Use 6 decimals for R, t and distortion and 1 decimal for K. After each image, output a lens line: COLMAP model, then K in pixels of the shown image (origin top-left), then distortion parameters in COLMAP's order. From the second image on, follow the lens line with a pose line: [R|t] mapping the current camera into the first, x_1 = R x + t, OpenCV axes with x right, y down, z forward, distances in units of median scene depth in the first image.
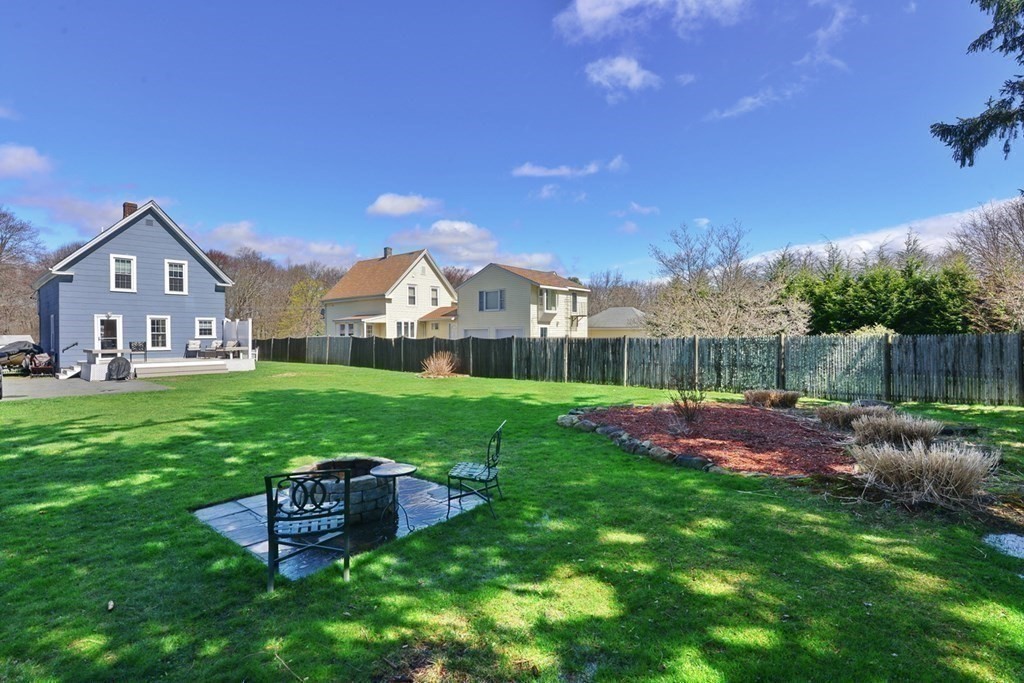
lens RADIAL K [[467.6, 0, 512.5], [0, 467.6, 339.1], [0, 0, 1]] dist [-0.021146, 0.001541]
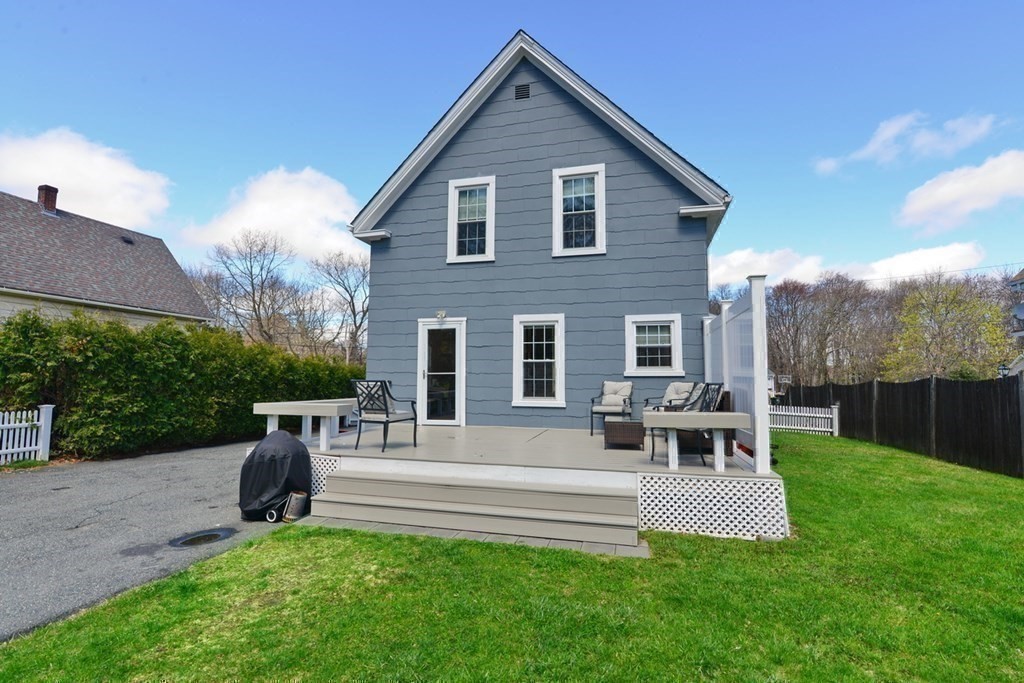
lens RADIAL K [[467.6, 0, 510.2], [0, 467.6, 343.2], [0, 0, 1]] dist [-0.021146, 0.001541]
pose [[0.421819, -0.066008, -0.904274, -0.422231], [-0.018384, 0.996519, -0.081317, 0.004318], [0.906494, 0.050925, 0.419137, 0.807361]]
